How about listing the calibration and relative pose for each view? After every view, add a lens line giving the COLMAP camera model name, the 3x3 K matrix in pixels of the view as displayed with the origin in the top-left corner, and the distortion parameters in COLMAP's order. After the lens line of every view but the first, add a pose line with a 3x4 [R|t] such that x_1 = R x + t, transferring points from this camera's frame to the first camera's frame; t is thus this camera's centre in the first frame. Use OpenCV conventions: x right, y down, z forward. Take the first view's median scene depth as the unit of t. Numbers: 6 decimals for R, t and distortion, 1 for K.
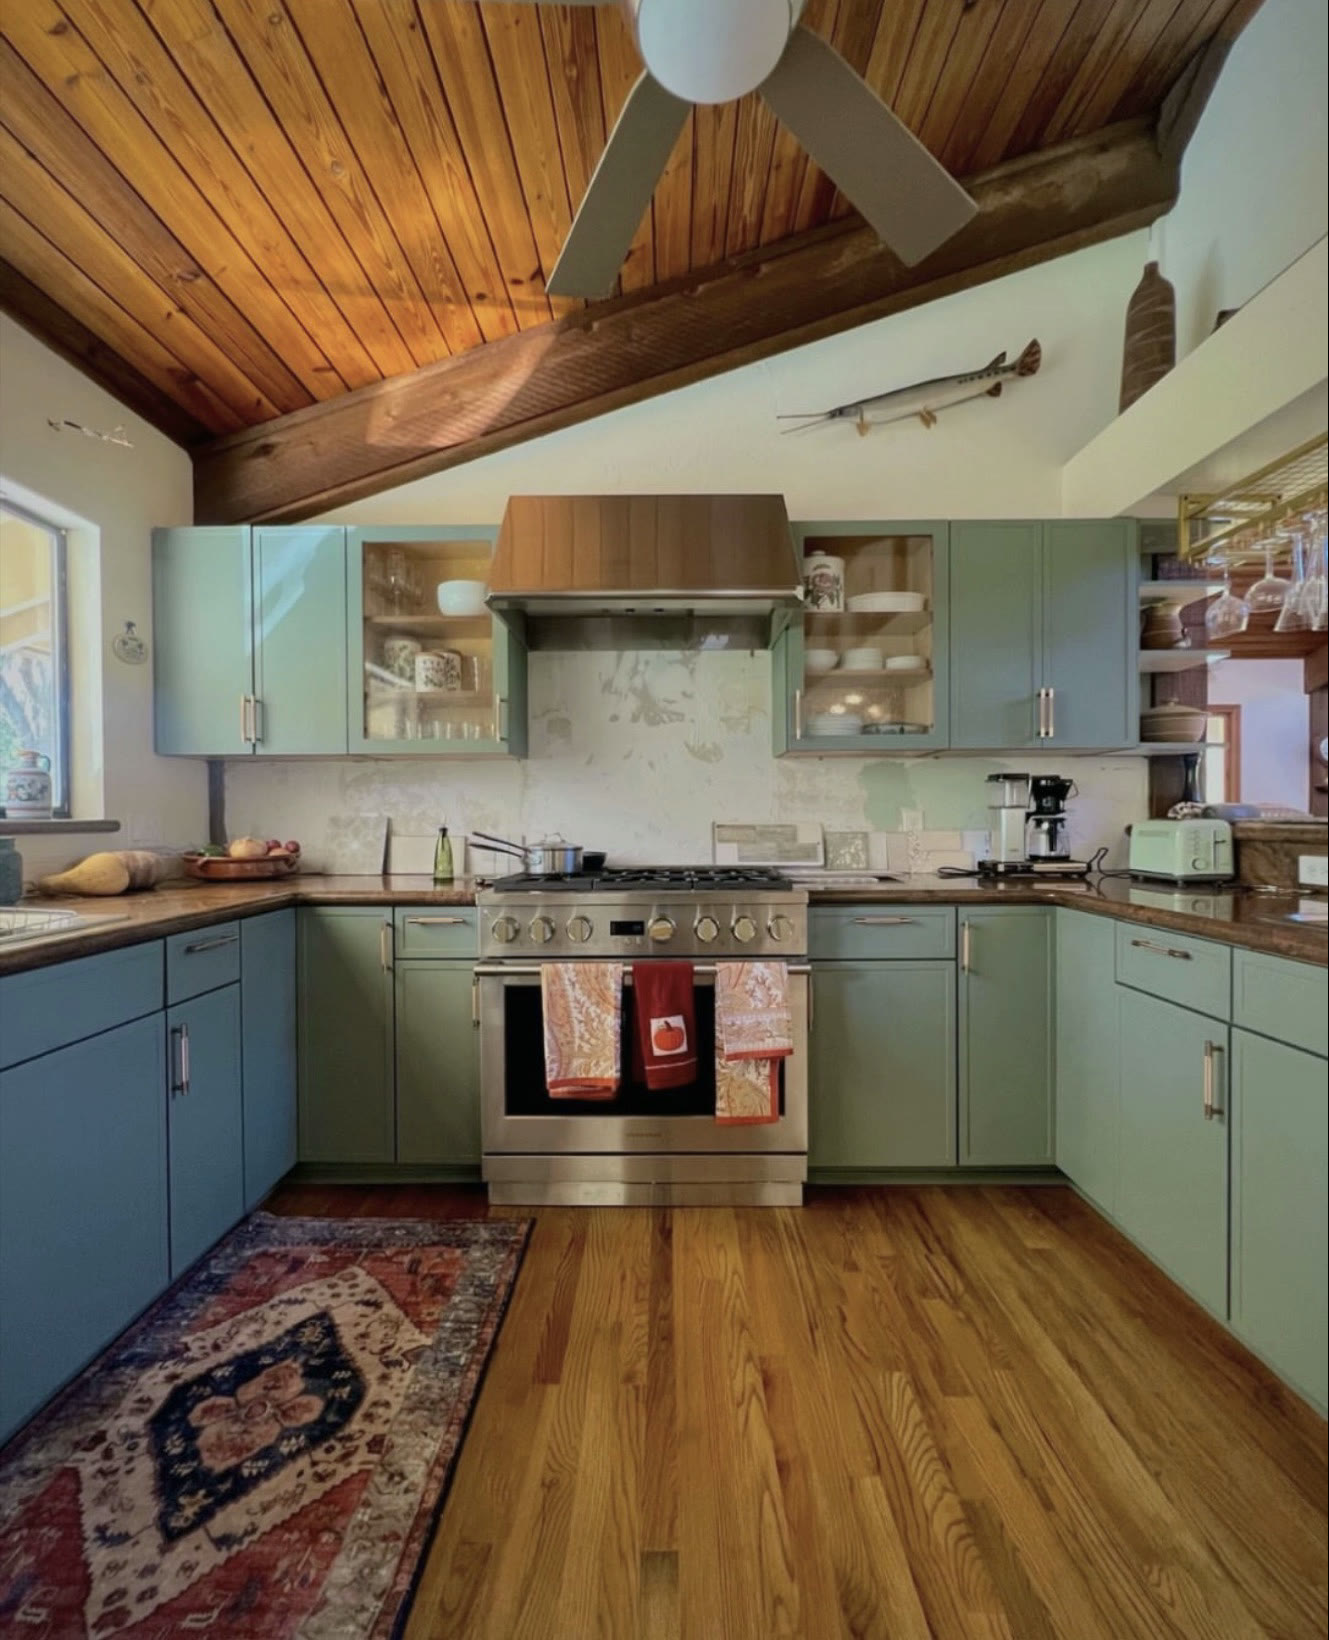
lens RADIAL K [[750.0, 0, 660.4], [0, 750.0, 818.9], [0, 0, 1]] dist [0.005199, 0.002259]
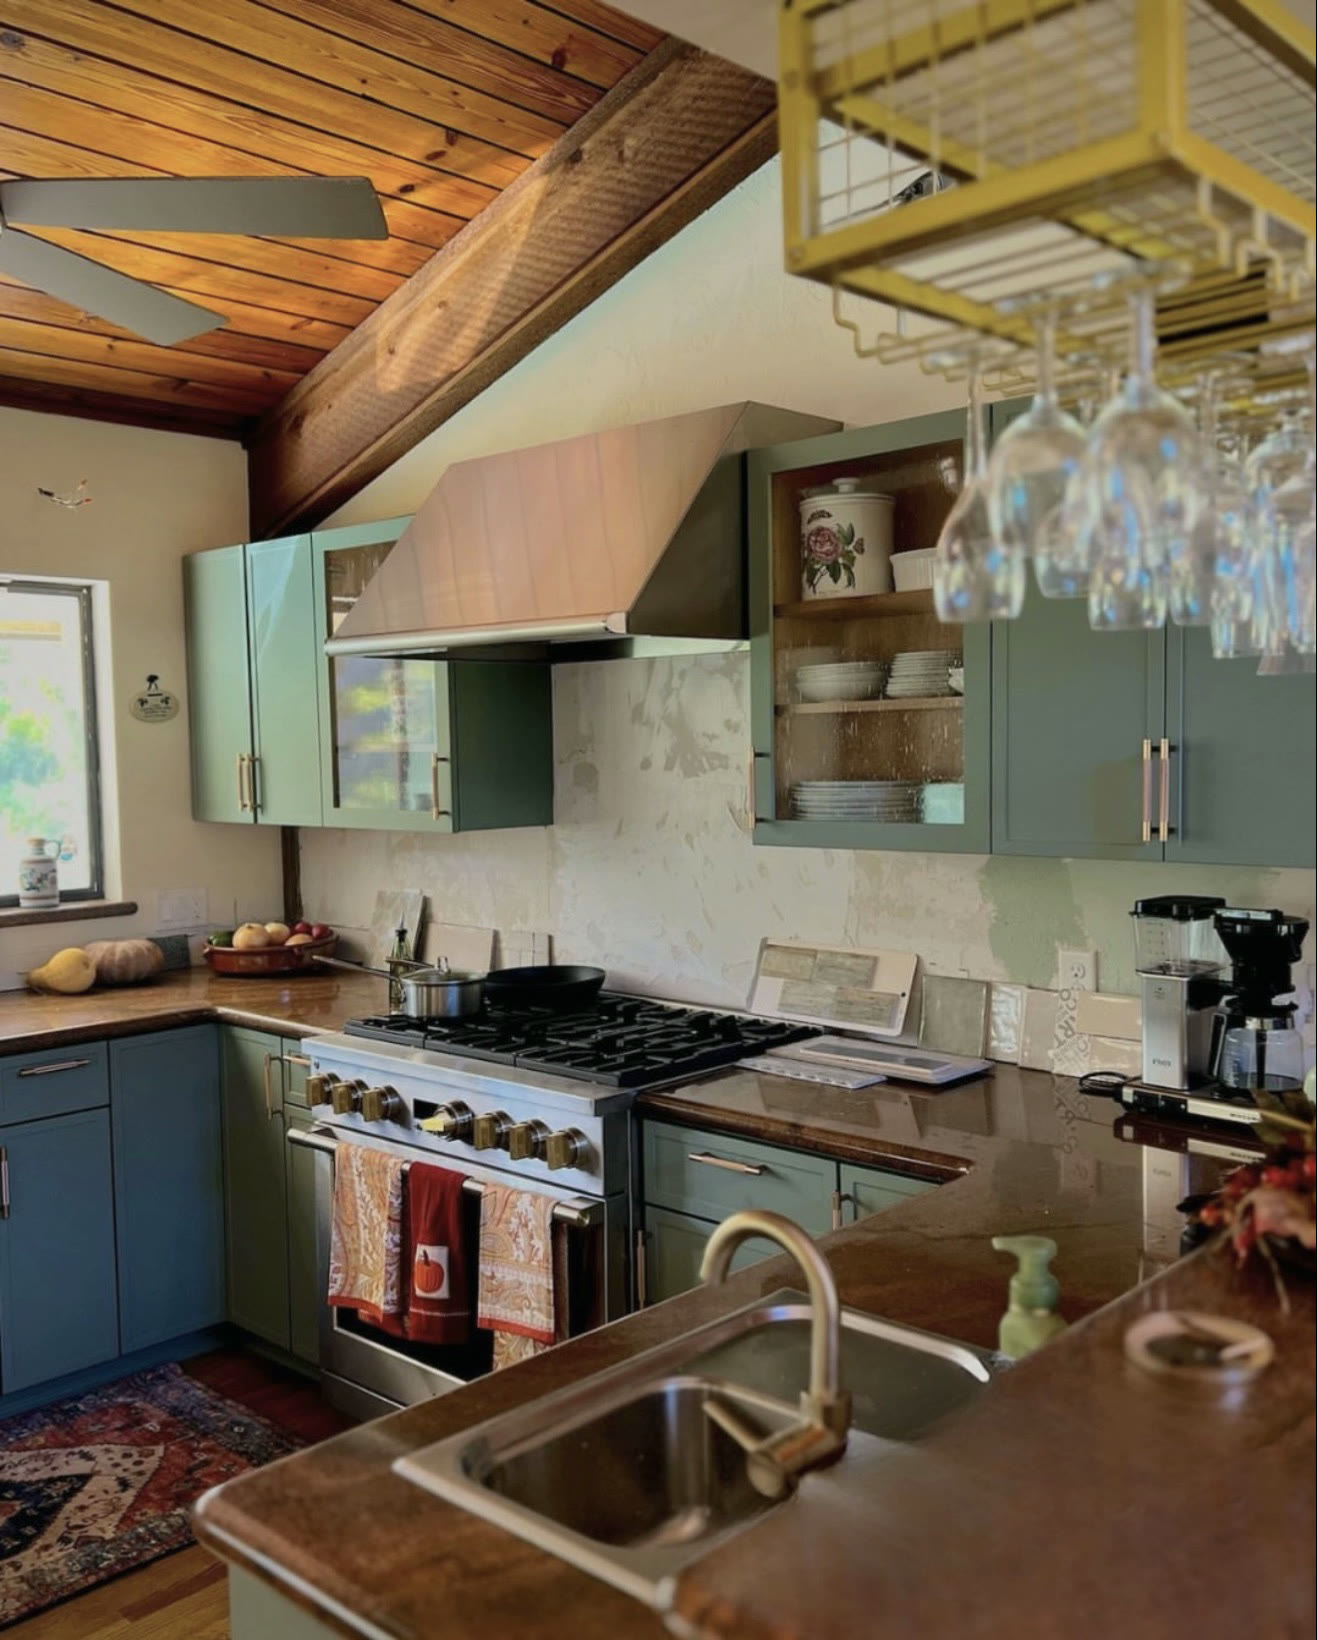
lens RADIAL K [[1515.5, 0, 659.1], [0, 1515.5, 824.7], [0, 0, 1]] dist [0.030747, 0.000000]
pose [[0.738688, 0.029326, -0.673409, 1.033694], [0.012243, 0.998305, 0.056904, -0.198375], [0.673936, -0.050279, 0.737076, 0.083734]]
